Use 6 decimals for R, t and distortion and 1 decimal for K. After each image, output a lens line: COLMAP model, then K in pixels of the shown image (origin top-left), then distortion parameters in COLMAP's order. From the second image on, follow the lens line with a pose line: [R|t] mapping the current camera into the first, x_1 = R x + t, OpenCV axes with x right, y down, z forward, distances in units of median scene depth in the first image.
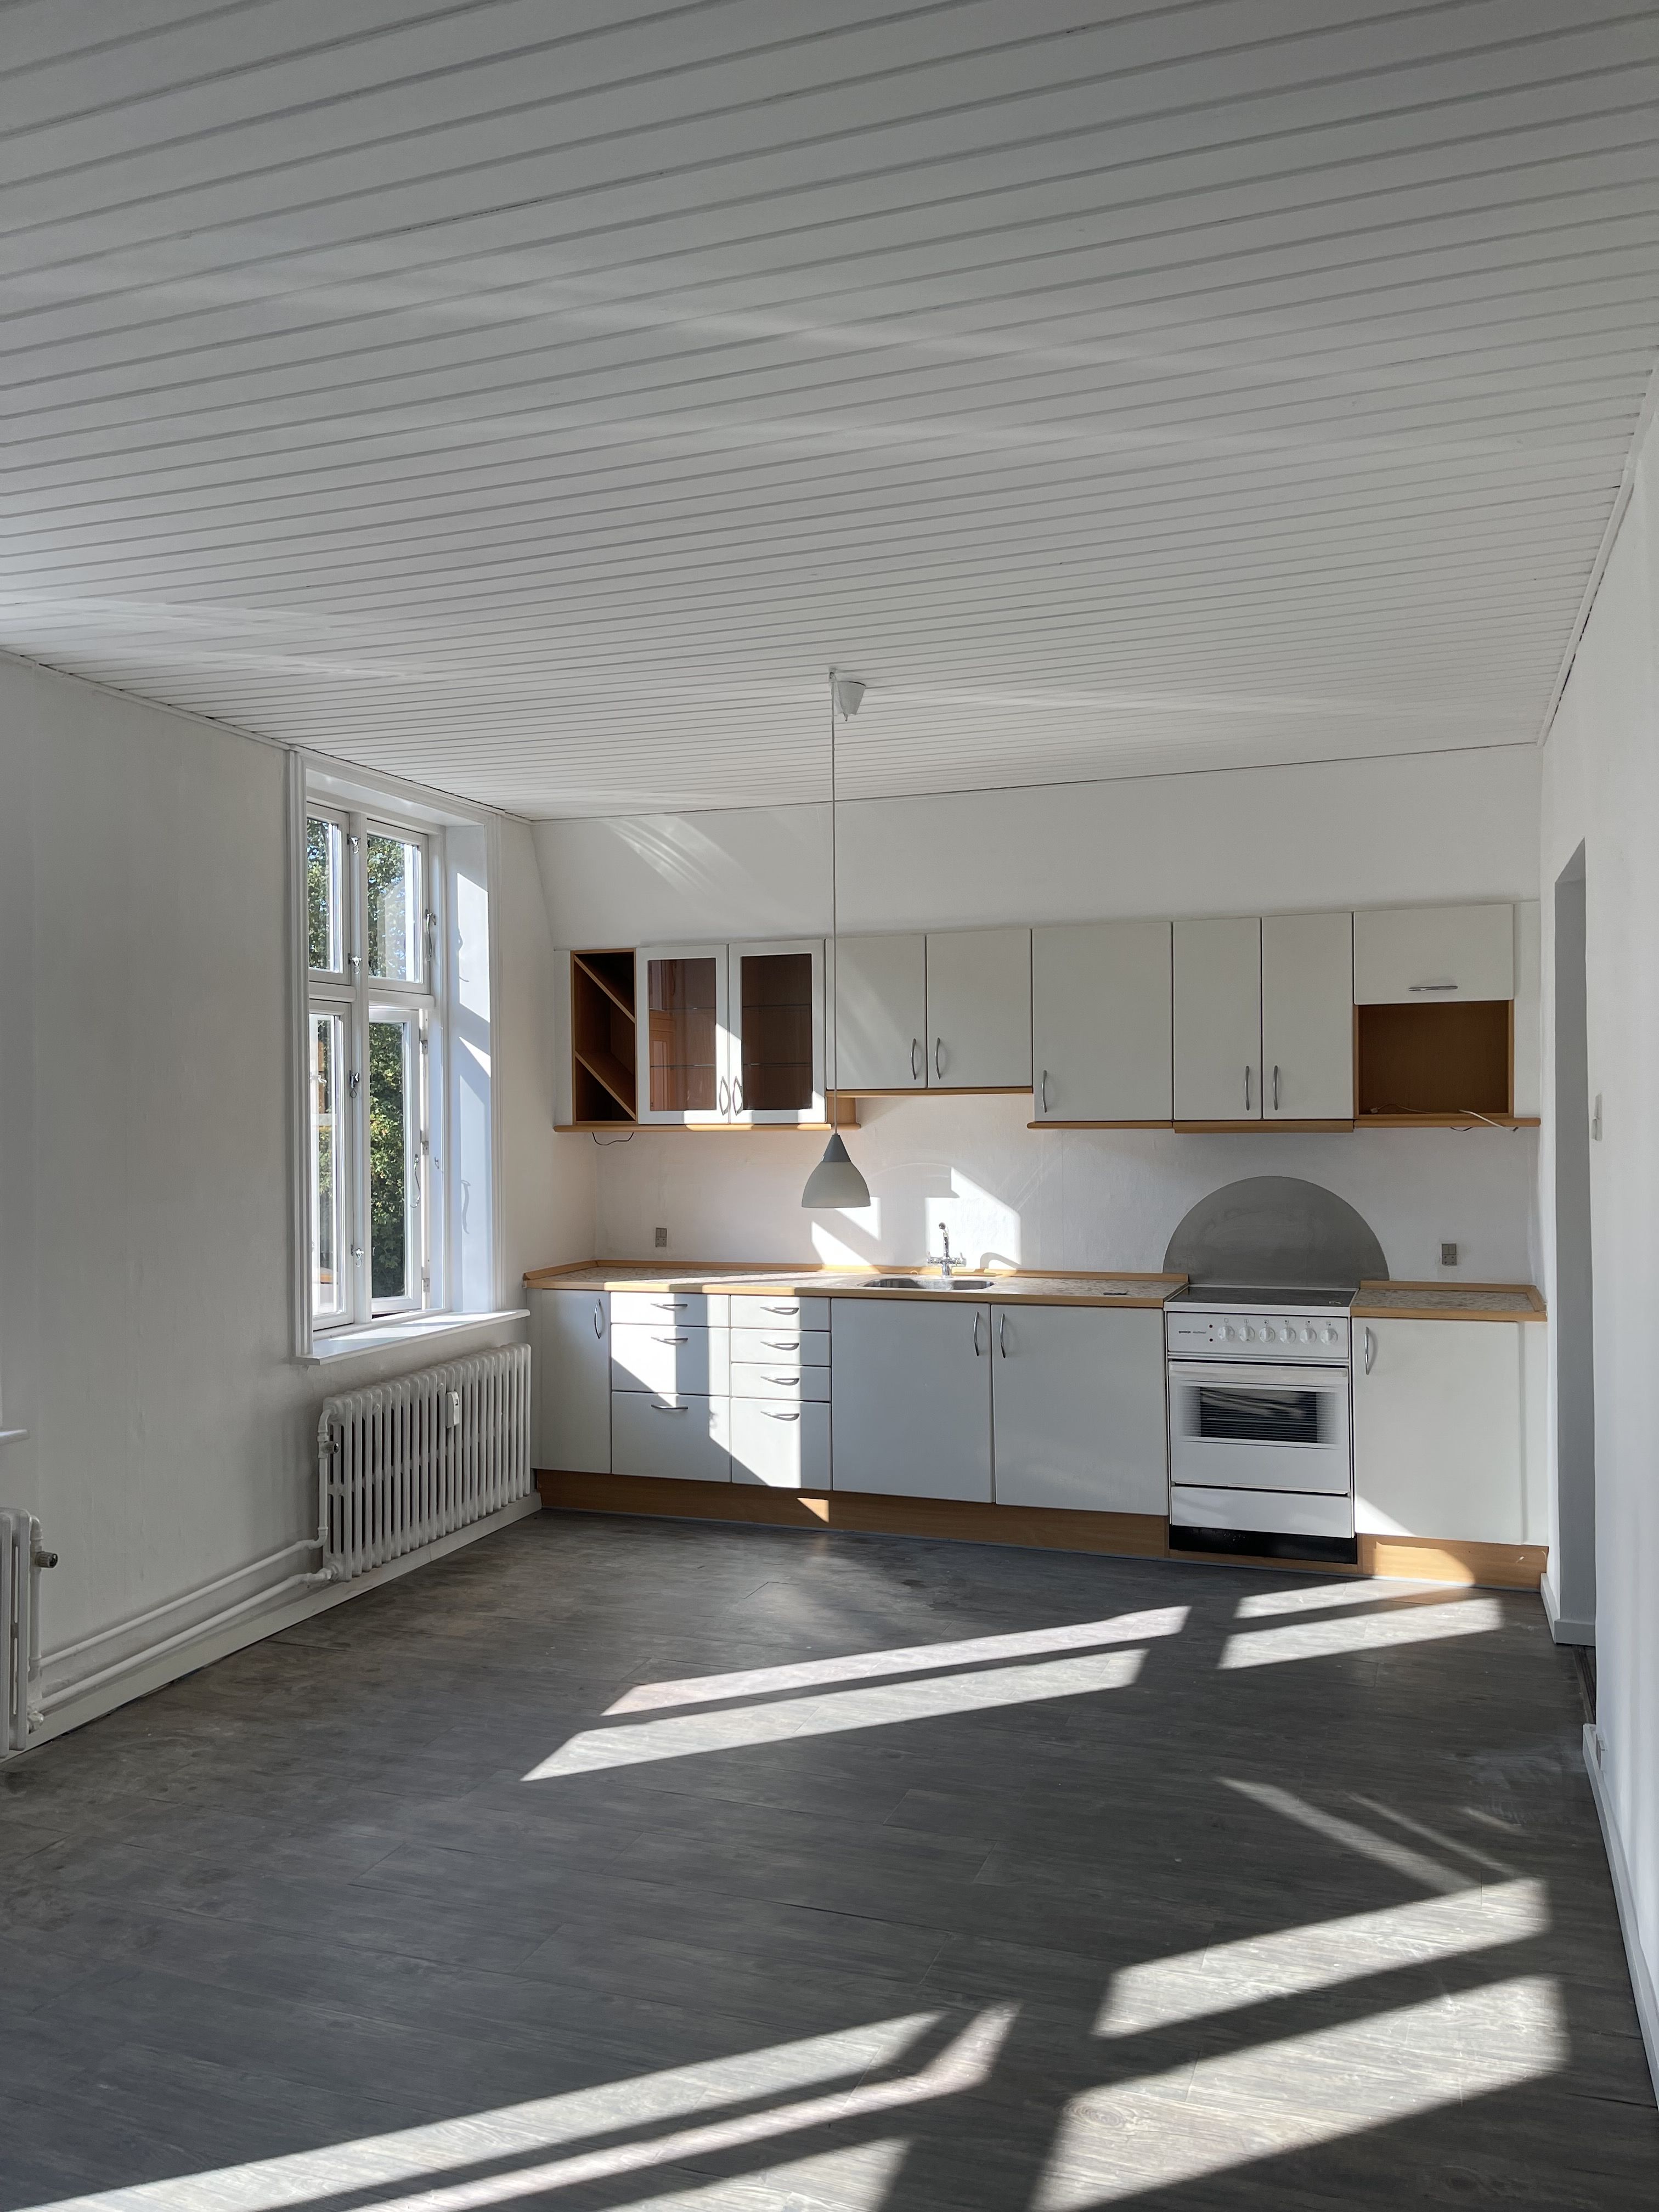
lens RADIAL K [[1689.3, 0, 841.5], [0, 1689.3, 1097.1], [0, 0, 1]] dist [0.053967, -0.071049]
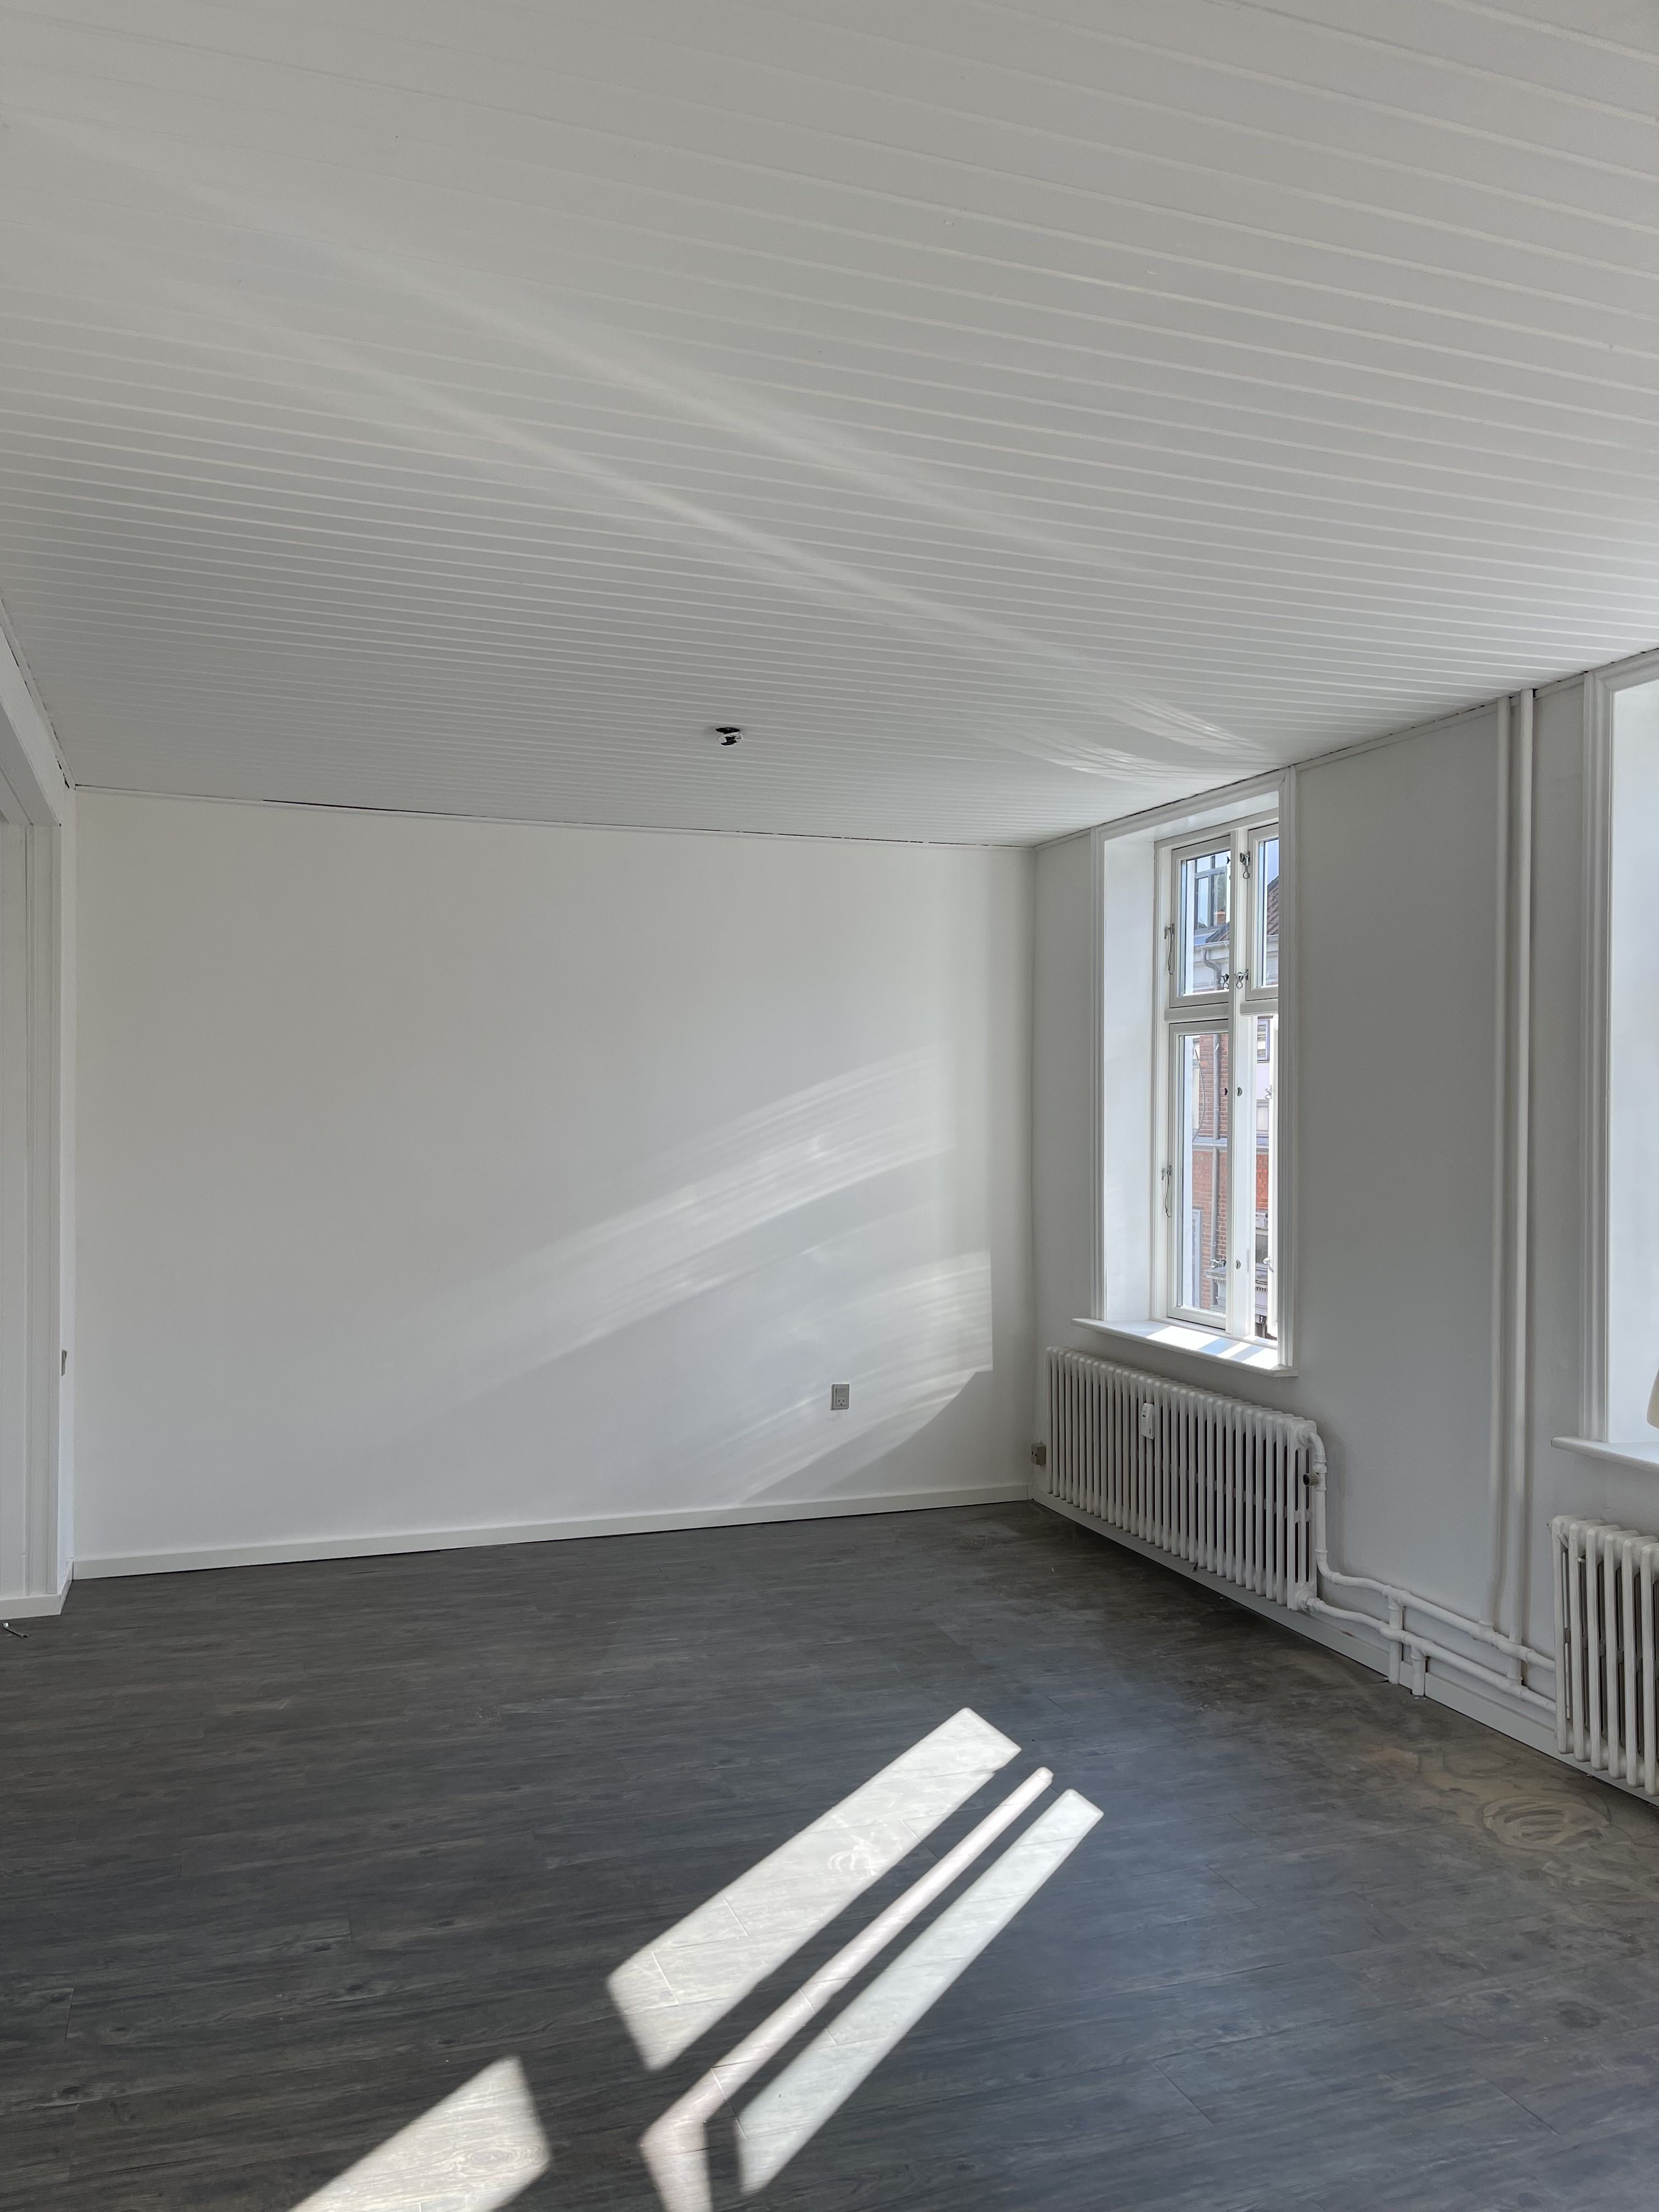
lens RADIAL K [[1689.3, 0, 823.4], [0, 1689.3, 1106.6], [0, 0, 1]] dist [0.053967, -0.071049]
pose [[-0.760213, -0.009868, -0.649599, 0.454107], [-0.002309, 0.999919, -0.012487, 0.006418], [0.649670, -0.007993, -0.760174, 1.309927]]
